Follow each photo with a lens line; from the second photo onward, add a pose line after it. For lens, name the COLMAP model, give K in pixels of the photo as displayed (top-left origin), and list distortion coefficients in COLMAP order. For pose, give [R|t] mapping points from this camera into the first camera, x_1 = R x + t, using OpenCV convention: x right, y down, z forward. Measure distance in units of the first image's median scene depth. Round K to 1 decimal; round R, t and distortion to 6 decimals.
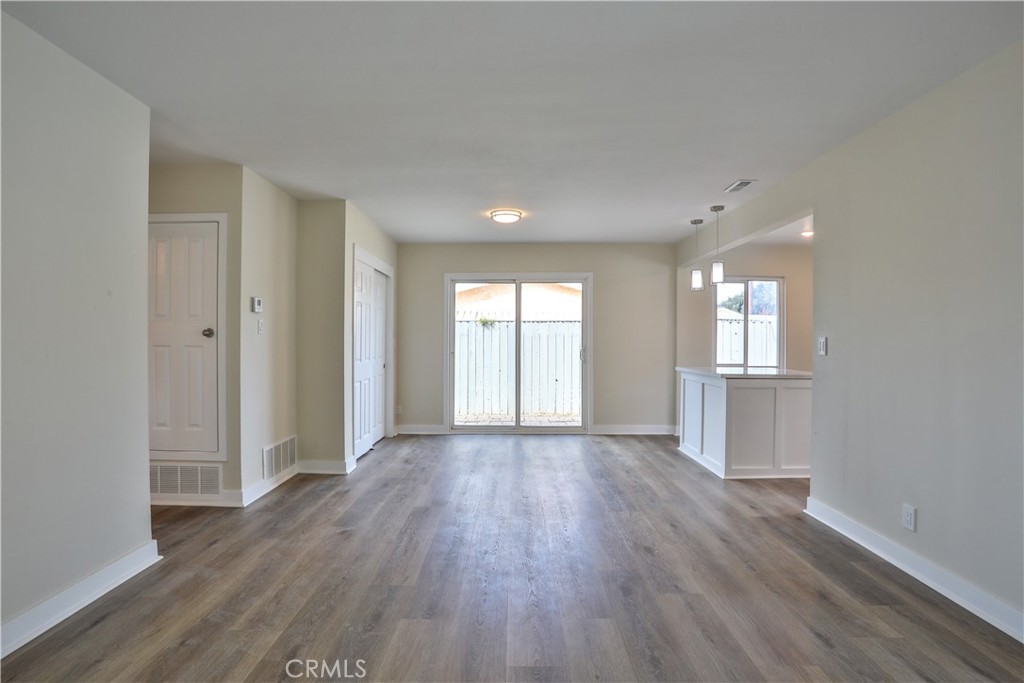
lens RADIAL K [[525.5, 0, 506.0], [0, 525.5, 343.1], [0, 0, 1]] dist [-0.075342, 0.029968]
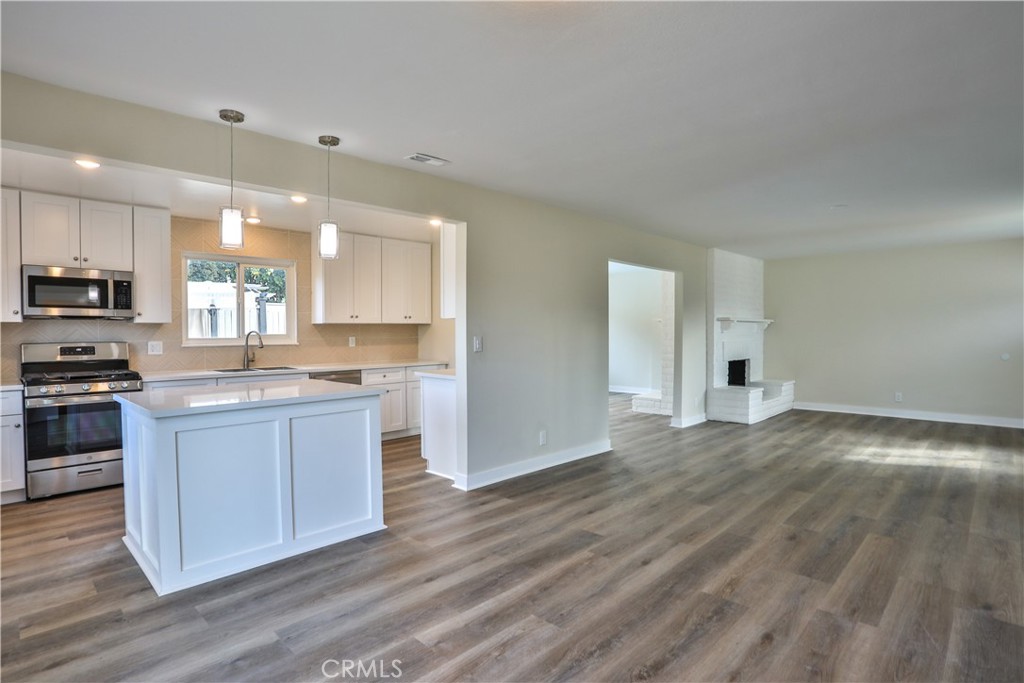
lens RADIAL K [[525.5, 0, 506.0], [0, 525.5, 343.1], [0, 0, 1]] dist [-0.075342, 0.029968]
pose [[-0.722812, -0.015985, 0.690860, -0.170086], [0.006935, 0.999514, 0.030382, -0.019574], [-0.691010, 0.026751, -0.722350, 1.103882]]
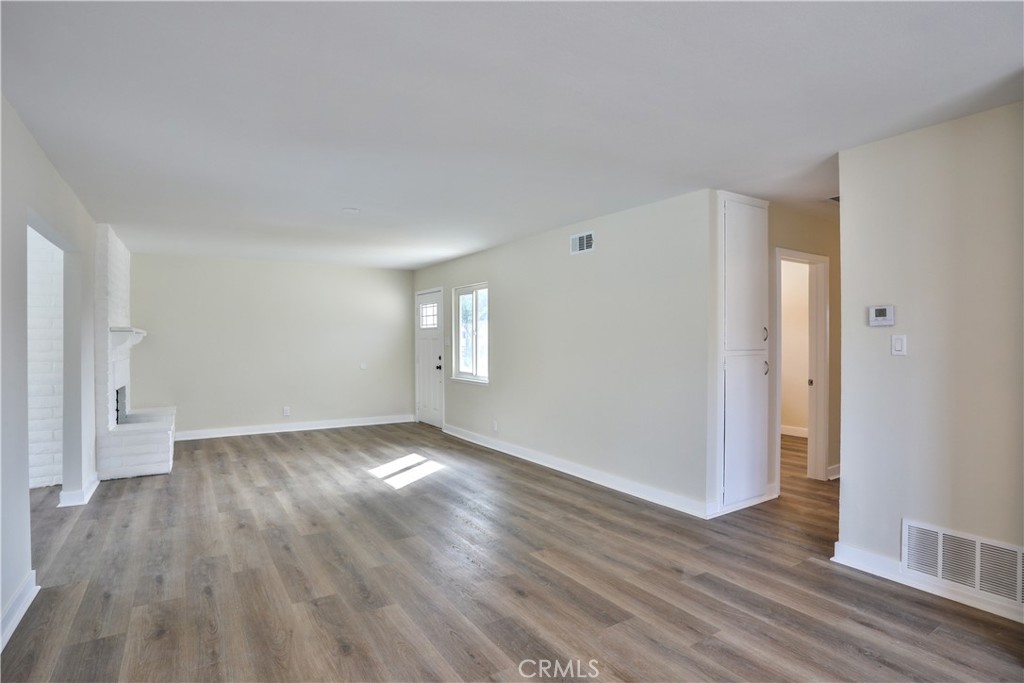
lens RADIAL K [[525.5, 0, 506.0], [0, 525.5, 343.1], [0, 0, 1]] dist [-0.075342, 0.029968]
pose [[-0.838256, -0.000488, -0.545277, 0.248443], [-0.005552, 0.999955, 0.007641, -0.025231], [0.545249, 0.009432, -0.838221, 0.893651]]
